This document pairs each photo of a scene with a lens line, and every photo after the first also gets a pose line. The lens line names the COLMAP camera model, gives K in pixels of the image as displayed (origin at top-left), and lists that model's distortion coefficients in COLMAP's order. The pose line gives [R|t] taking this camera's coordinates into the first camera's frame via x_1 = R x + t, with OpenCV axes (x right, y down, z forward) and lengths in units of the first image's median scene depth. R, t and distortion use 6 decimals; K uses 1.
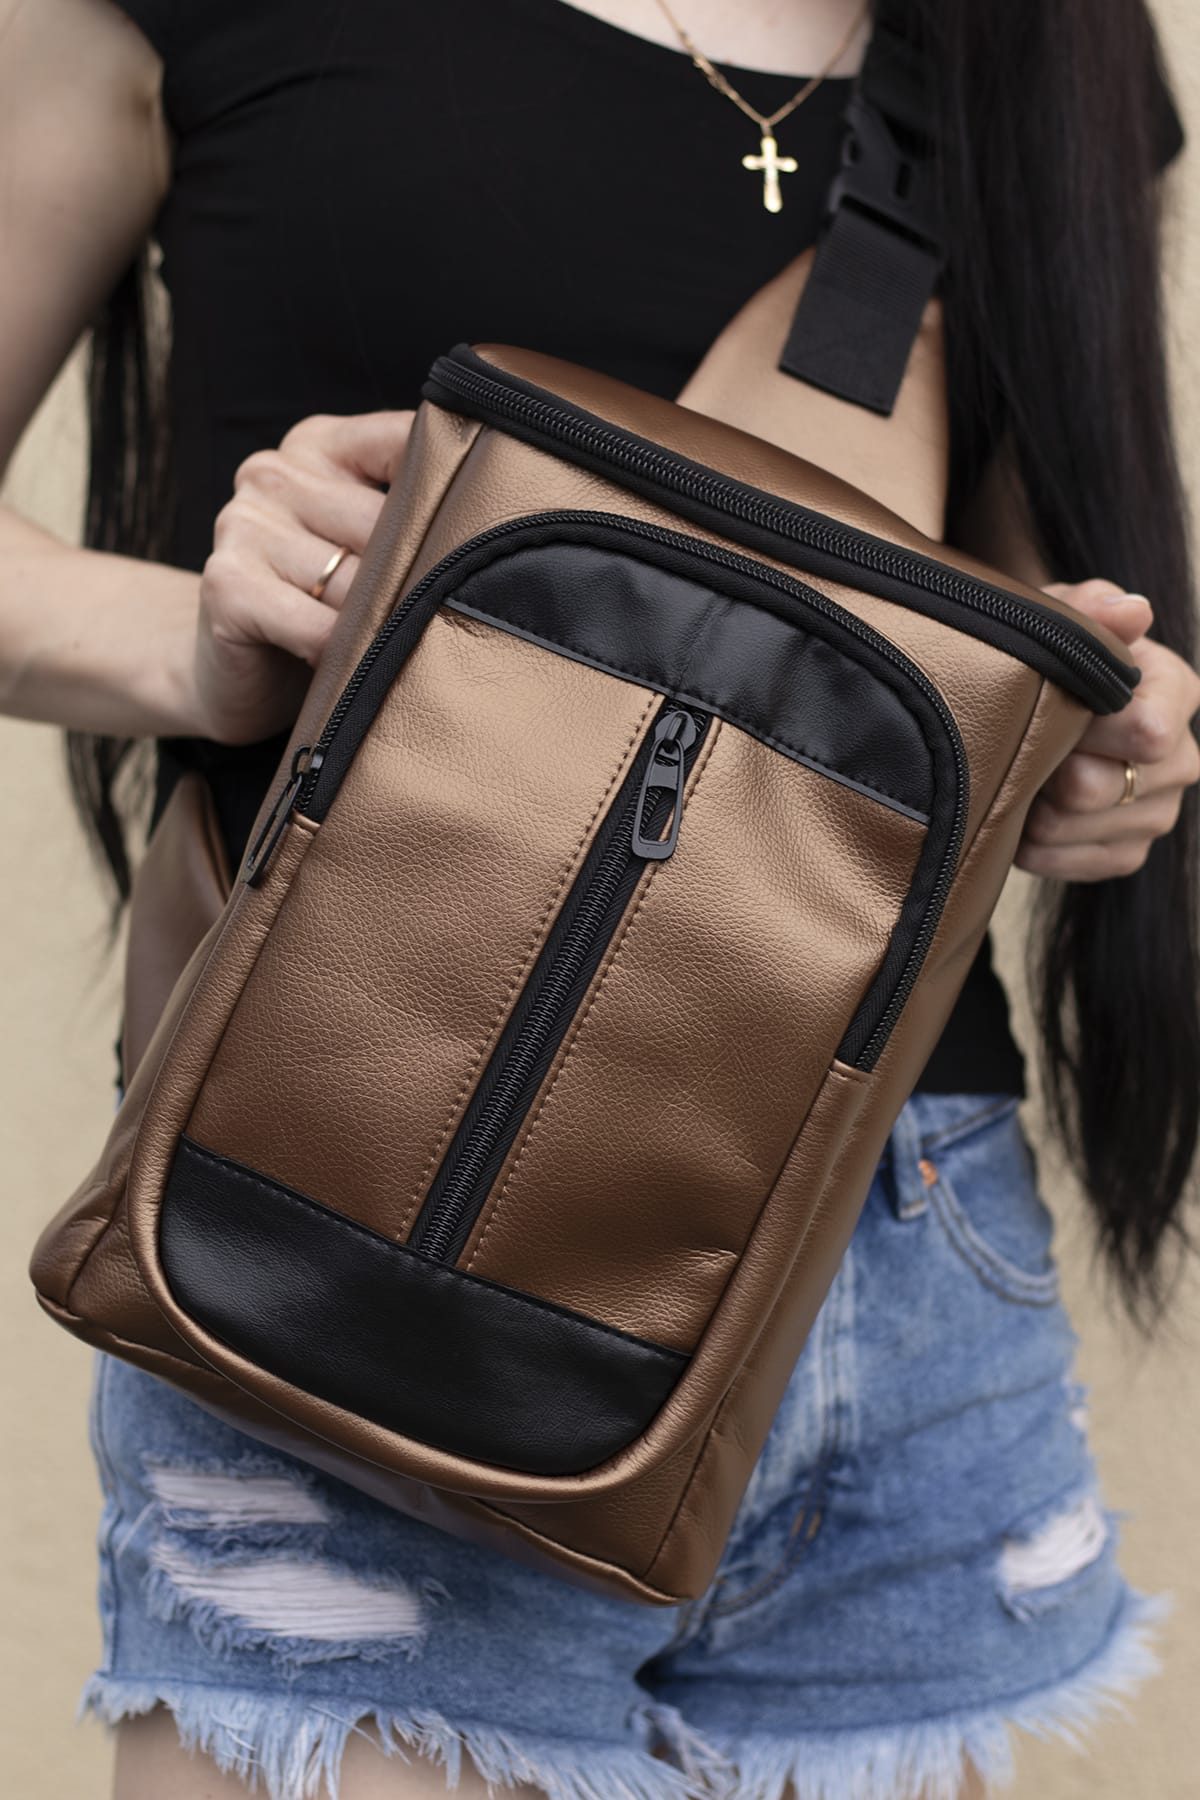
lens RADIAL K [[4025.9, 0, 602.1], [0, 4025.9, 896.7], [0, 0, 1]] dist [0.082031, 0.000000]
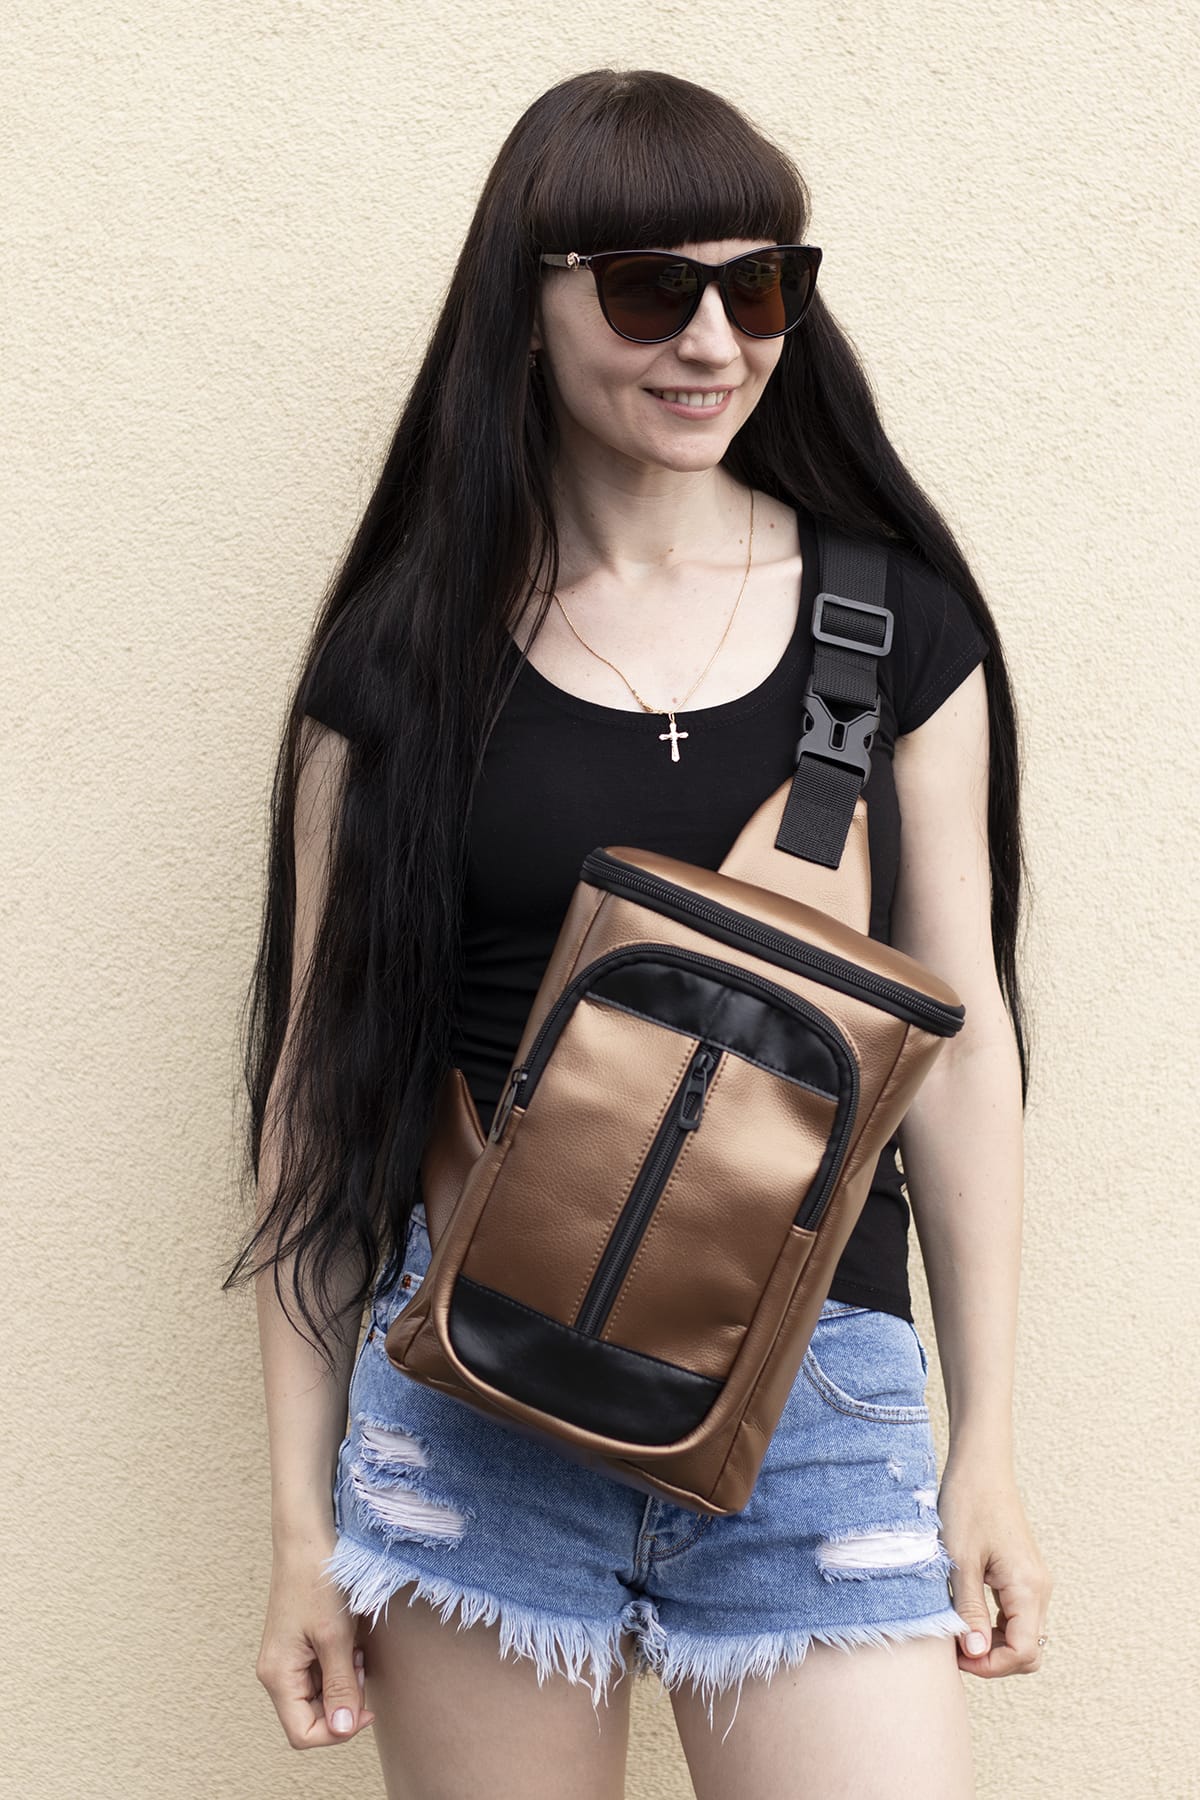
lens RADIAL K [[4025.9, 0, 597.9], [0, 4025.9, 900.7], [0, 0, 1]] dist [0.082031, 0.000000]
pose [[0.995165, -0.032262, -0.092766, 0.148257], [0.030264, 0.999280, -0.022869, -0.073785], [0.093437, 0.019951, 0.995425, -0.930683]]
